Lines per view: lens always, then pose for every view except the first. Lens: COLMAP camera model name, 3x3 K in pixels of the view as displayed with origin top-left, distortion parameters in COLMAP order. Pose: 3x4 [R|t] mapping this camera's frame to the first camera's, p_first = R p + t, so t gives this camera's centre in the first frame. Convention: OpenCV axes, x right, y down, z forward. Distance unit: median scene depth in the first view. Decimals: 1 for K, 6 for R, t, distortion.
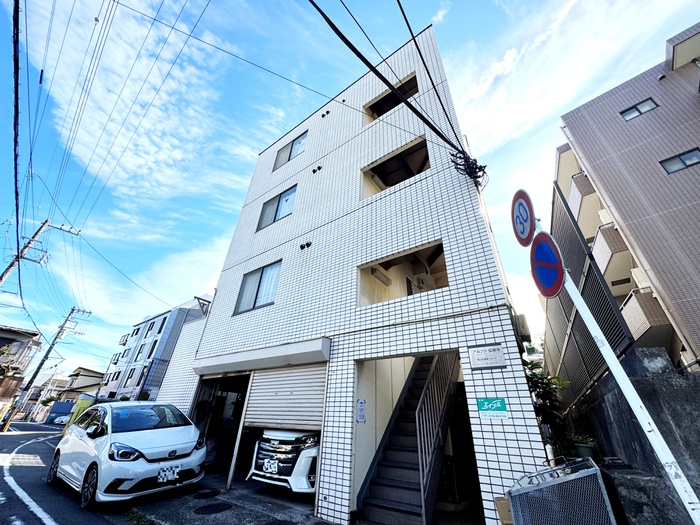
lens RADIAL K [[279.6, 0, 350.0], [0, 279.6, 262.5], [0, 0, 1]] dist [-0.003368, 0.000043]
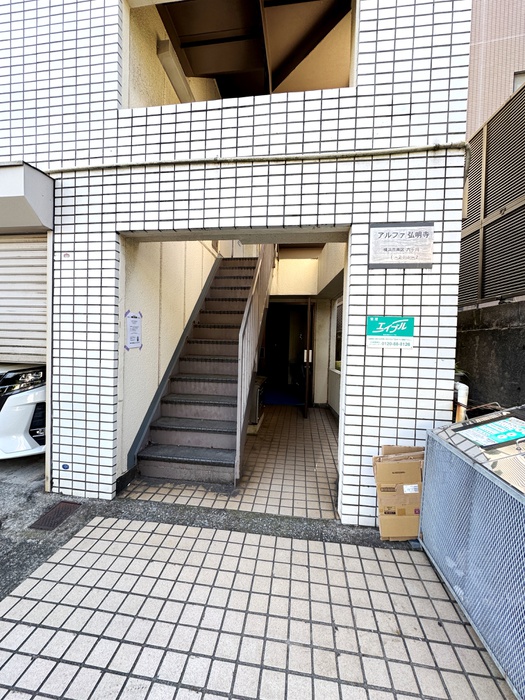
lens RADIAL K [[279.6, 0, 263.7], [0, 279.6, 349.1], [0, 0, 1]] dist [-0.003368, 0.000043]
pose [[0.875266, -0.032826, 0.482526, -0.002087], [-0.237845, 0.839497, 0.488544, 0.262509], [-0.421116, -0.542372, 0.726976, 0.530395]]
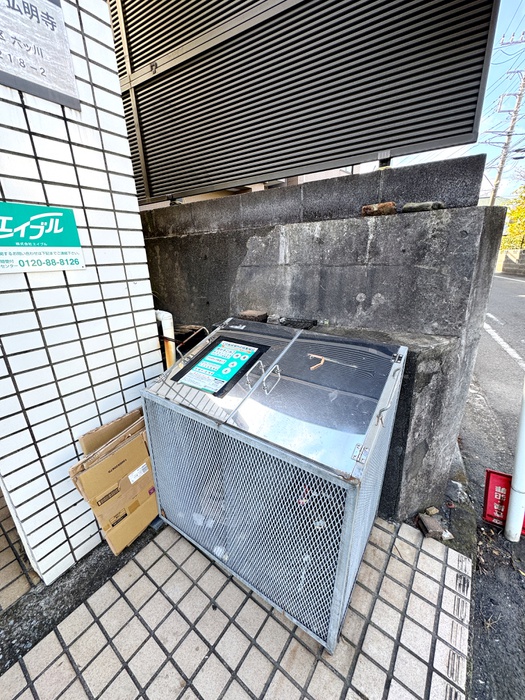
lens RADIAL K [[279.6, 0, 263.7], [0, 279.6, 349.1], [0, 0, 1]] dist [-0.003368, 0.000043]
pose [[-0.003481, -0.357543, 0.933890, 0.157254], [-0.484731, 0.817446, 0.311155, 0.325124], [-0.874656, -0.451602, -0.176157, 0.625080]]
